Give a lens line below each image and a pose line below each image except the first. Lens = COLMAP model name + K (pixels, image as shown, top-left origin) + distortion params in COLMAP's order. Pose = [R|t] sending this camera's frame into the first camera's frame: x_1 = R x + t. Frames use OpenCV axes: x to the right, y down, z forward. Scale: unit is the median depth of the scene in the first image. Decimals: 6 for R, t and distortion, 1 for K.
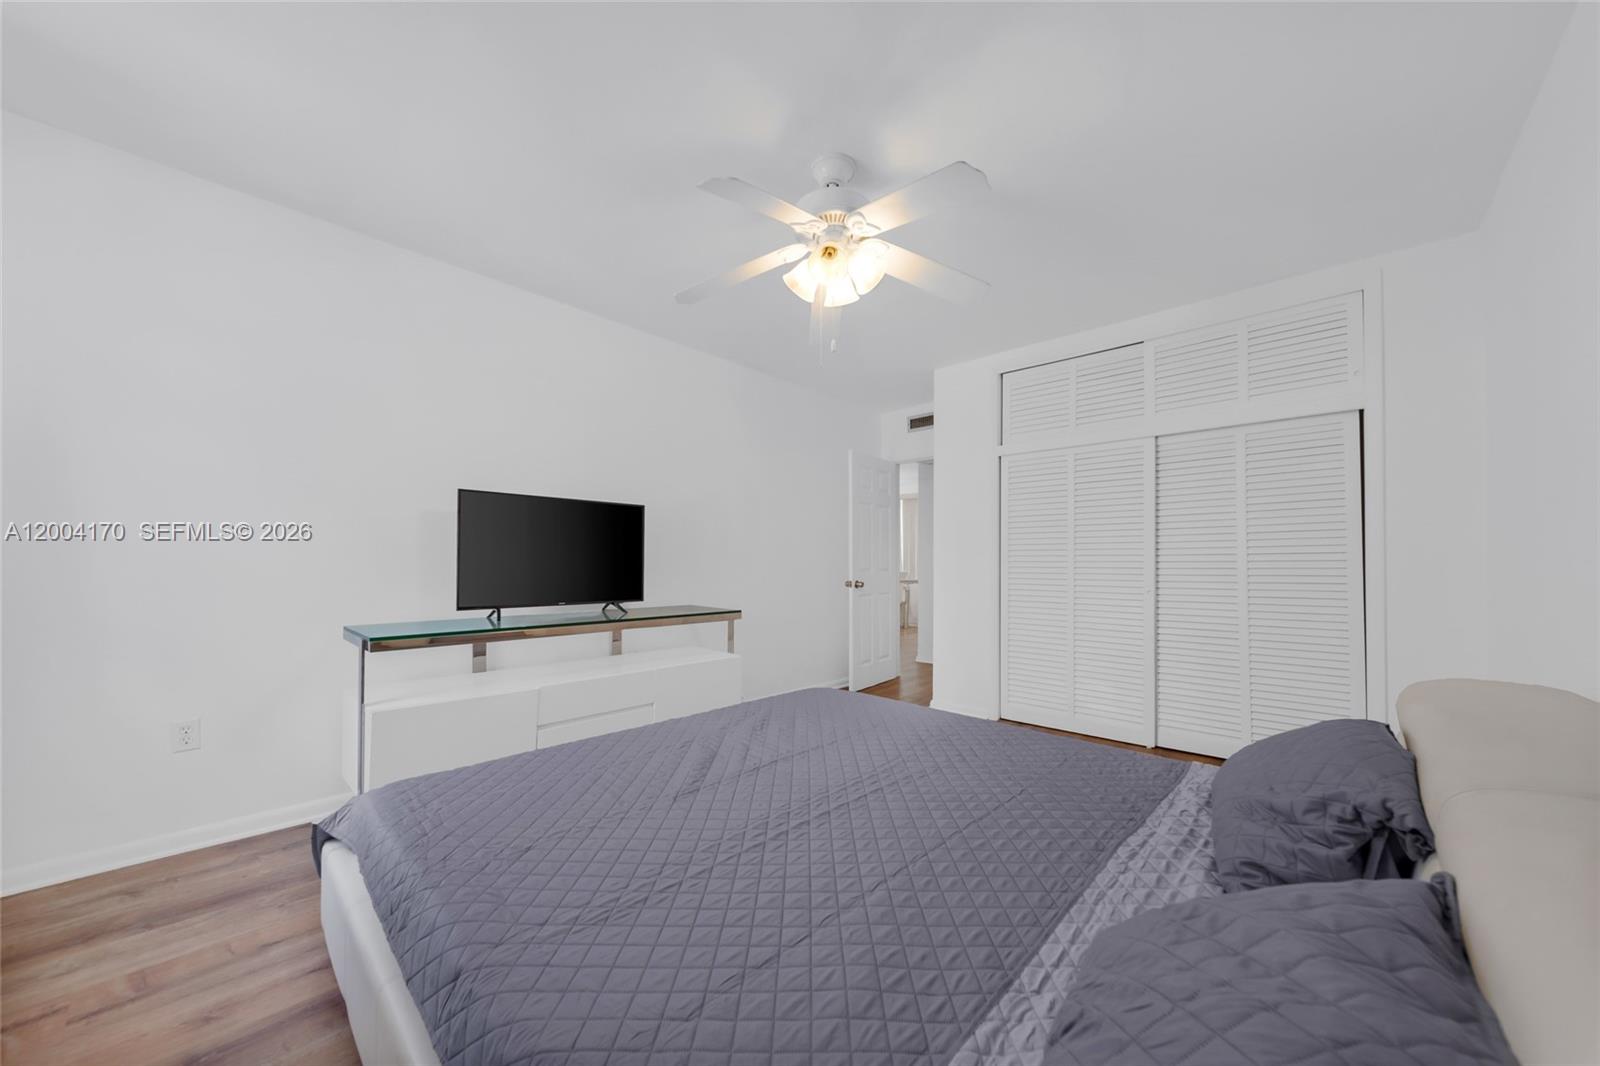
lens RADIAL K [[557.6, 0, 797.7], [0, 557.6, 529.0], [0, 0, 1]] dist [0.009706, -0.003792]
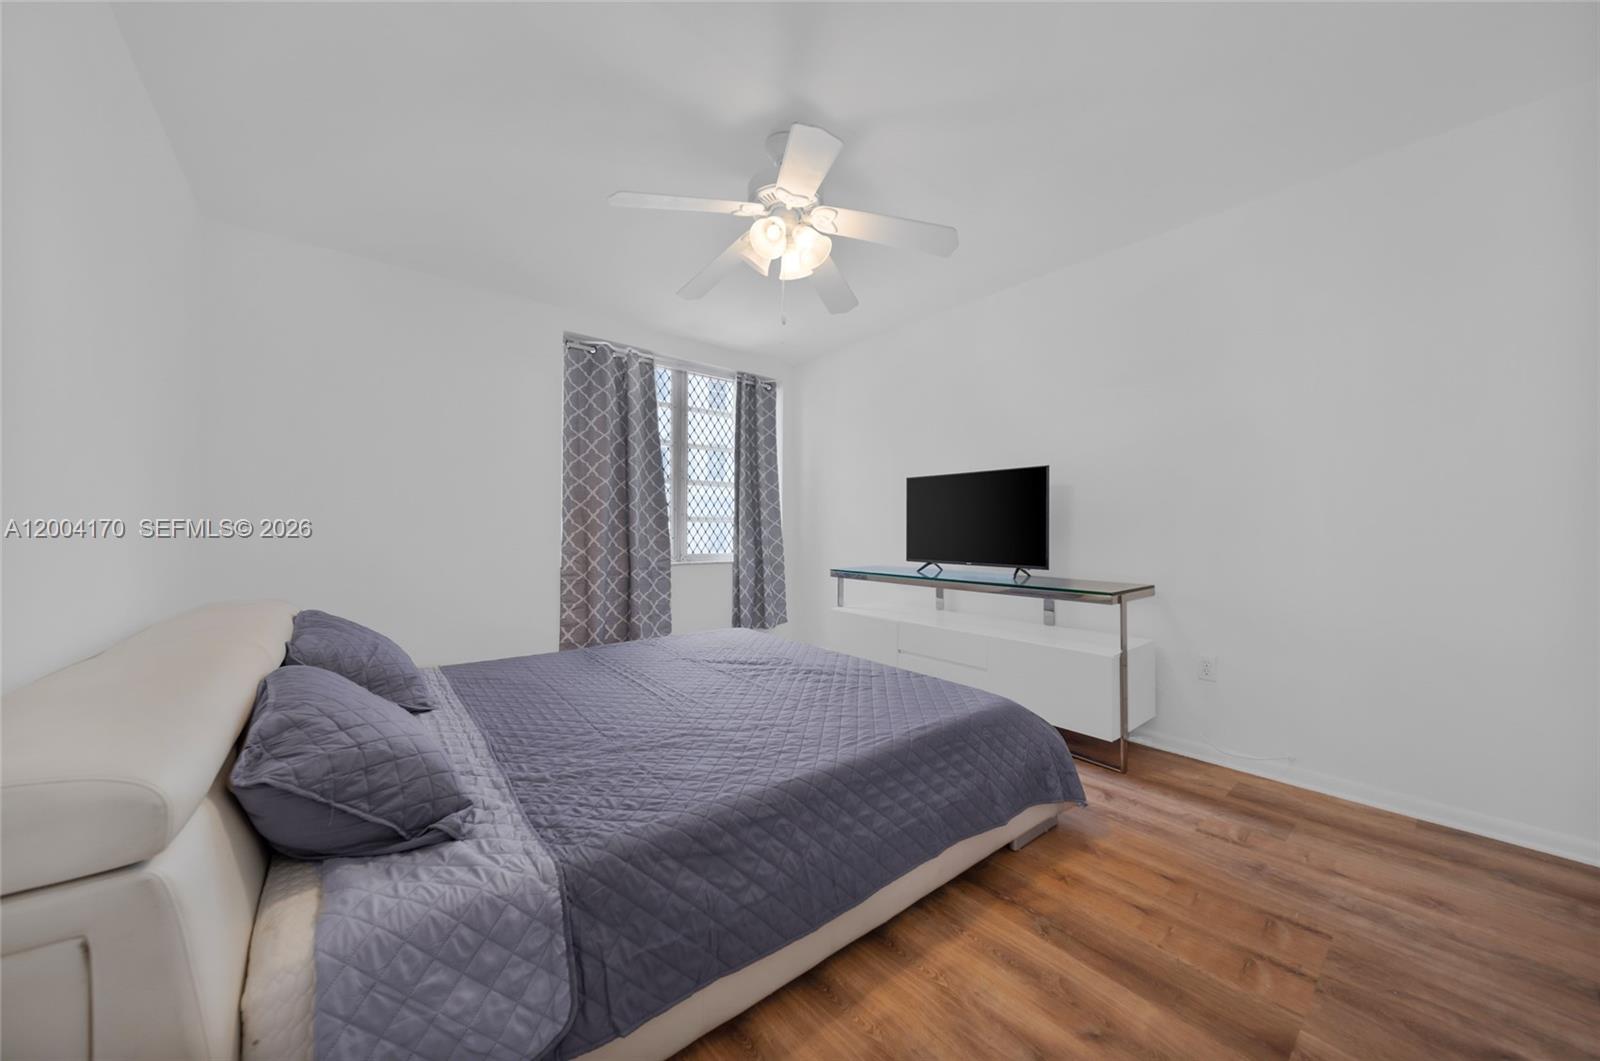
lens RADIAL K [[557.6, 0, 797.7], [0, 557.6, 526.5], [0, 0, 1]] dist [0.009706, -0.003792]
pose [[-0.094830, -0.004383, -0.995484, 0.708538], [0.056519, 0.998354, -0.009779, 0.045956], [0.993888, -0.057191, -0.094426, 0.718028]]
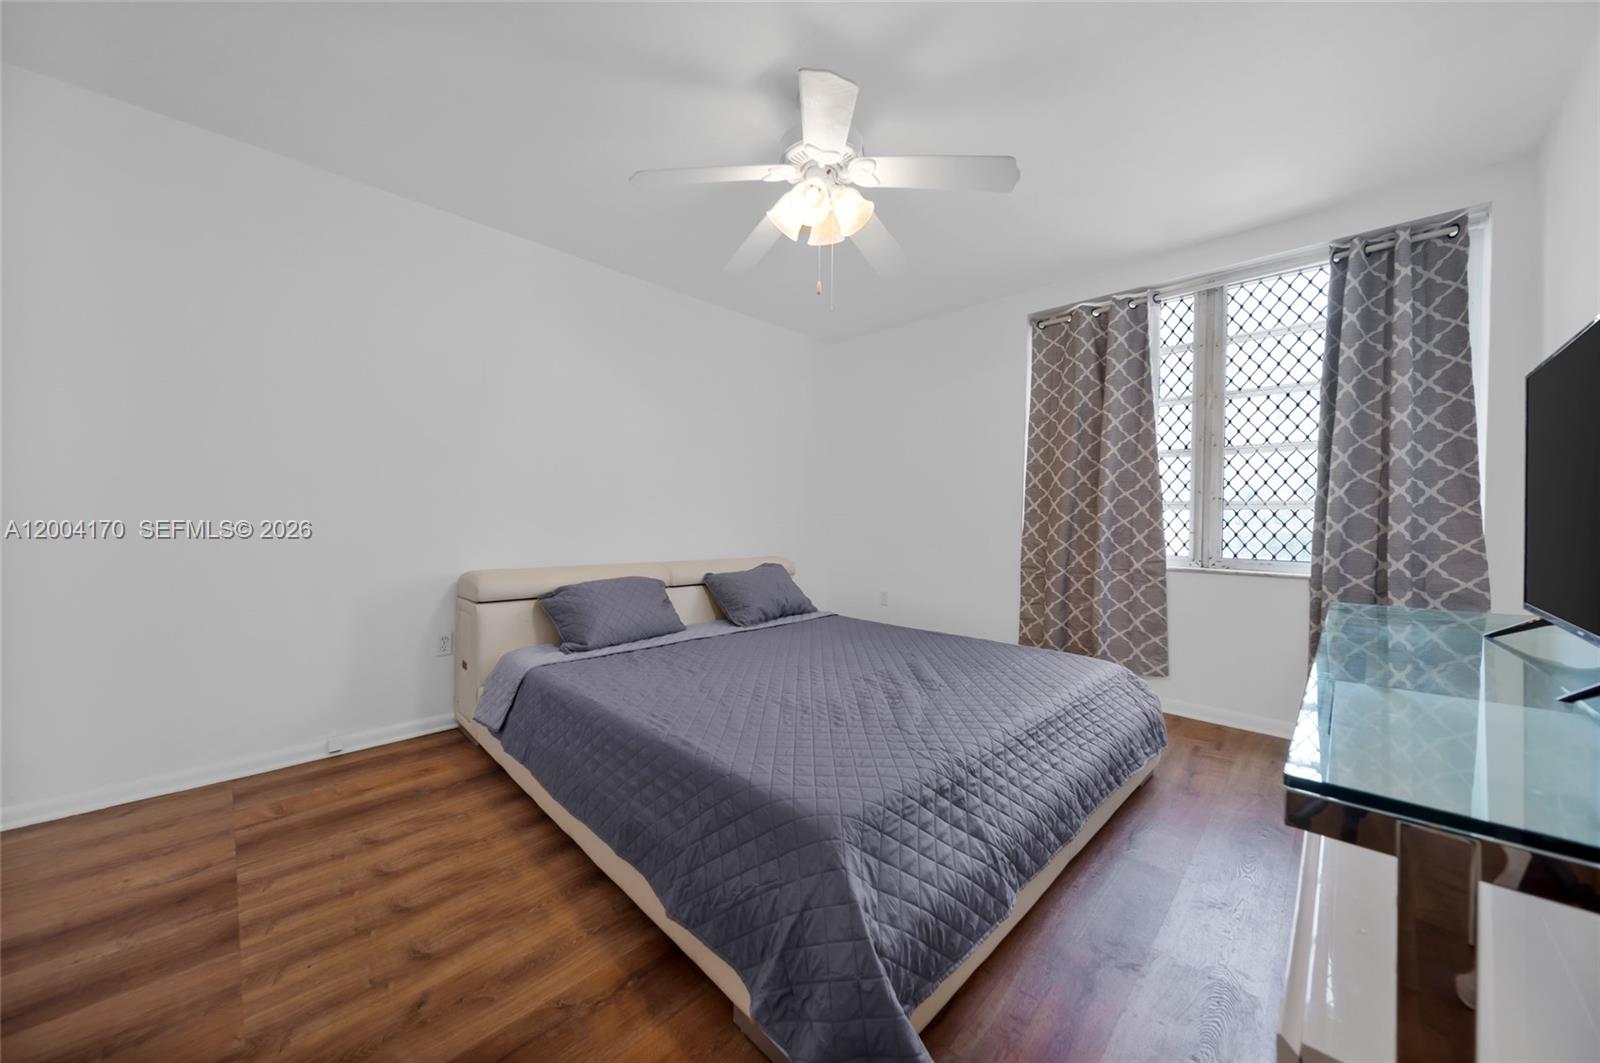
lens RADIAL K [[568.6, 0, 795.4], [0, 568.6, 522.0], [0, 0, 1]] dist [-0.010277, -0.000283]
pose [[-0.999942, -0.009683, 0.004613, 0.050586], [-0.009924, 0.998418, -0.055350, 0.085885], [-0.004070, -0.055393, -0.998456, 1.267385]]
